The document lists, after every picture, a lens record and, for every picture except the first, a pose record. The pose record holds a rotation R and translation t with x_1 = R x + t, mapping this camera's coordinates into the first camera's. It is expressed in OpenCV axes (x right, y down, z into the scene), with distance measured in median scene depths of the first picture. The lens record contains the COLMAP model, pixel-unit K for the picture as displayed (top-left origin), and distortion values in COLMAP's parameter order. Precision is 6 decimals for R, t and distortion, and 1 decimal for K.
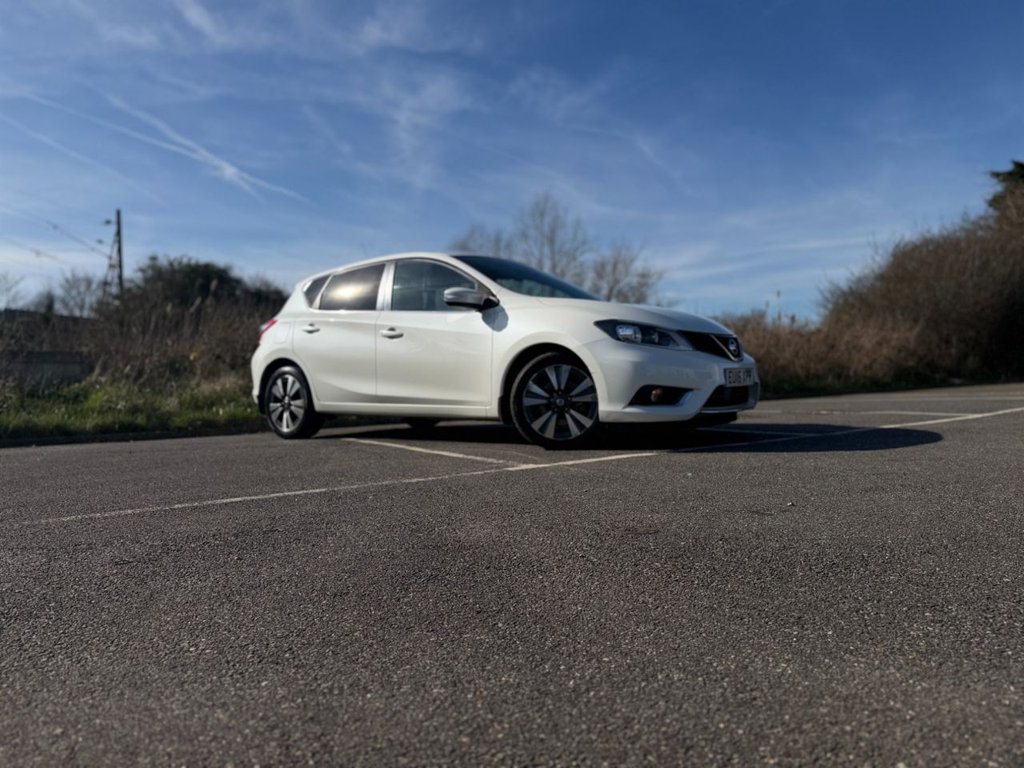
lens RADIAL K [[719.5, 0, 515.2], [0, 719.5, 380.9], [0, 0, 1]] dist [0.163956, -0.291049]
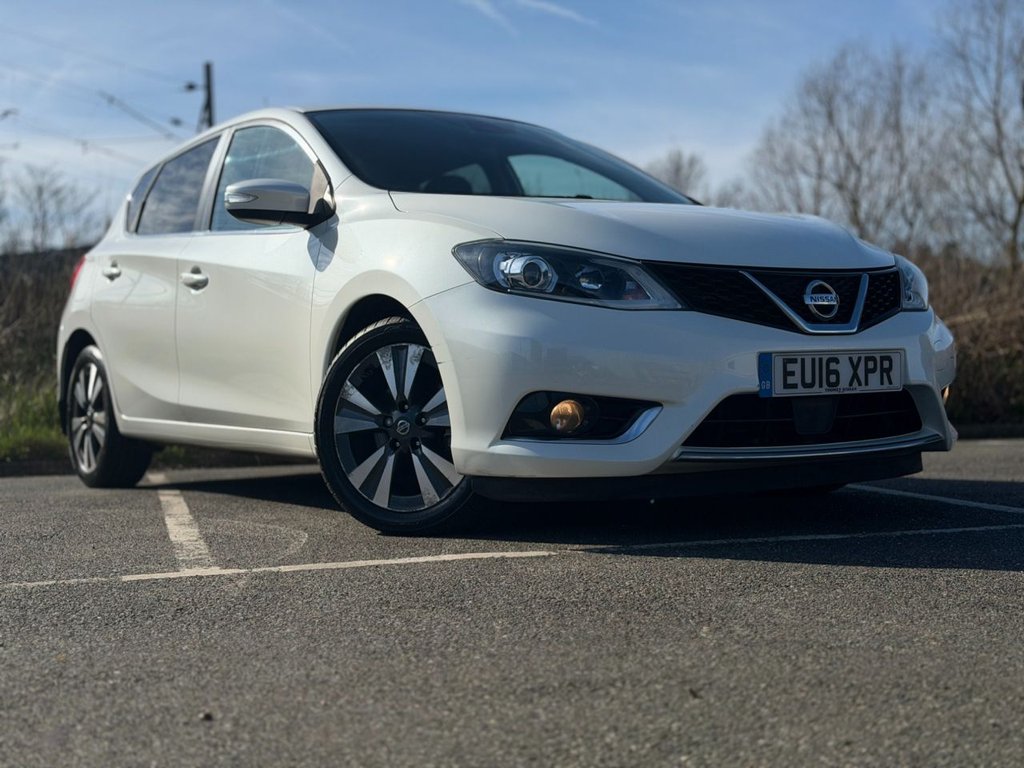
lens RADIAL K [[1444.5, 0, 516.9], [0, 1444.5, 377.3], [0, 0, 1]] dist [0.133279, -0.098936]
pose [[0.941990, 0.006049, -0.335585, 0.422749], [-0.004044, 0.999970, 0.006672, -0.007740], [0.335615, -0.004927, 0.941986, 0.176036]]
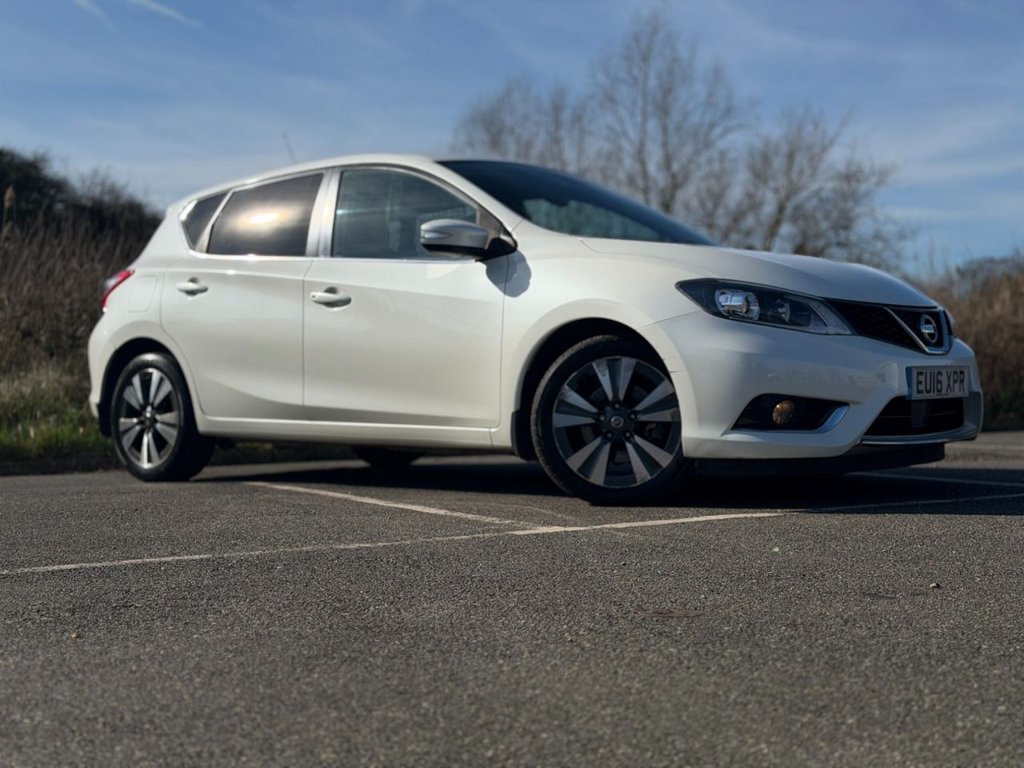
lens RADIAL K [[1443.8, 0, 512.0], [0, 1443.8, 384.0], [0, 0, 1]] dist [0.121803, 0.042213]
pose [[0.998190, 0.013595, -0.058583, 0.045343], [-0.013582, 0.999908, 0.000628, -0.000378], [0.058586, 0.000169, 0.998282, -0.147749]]
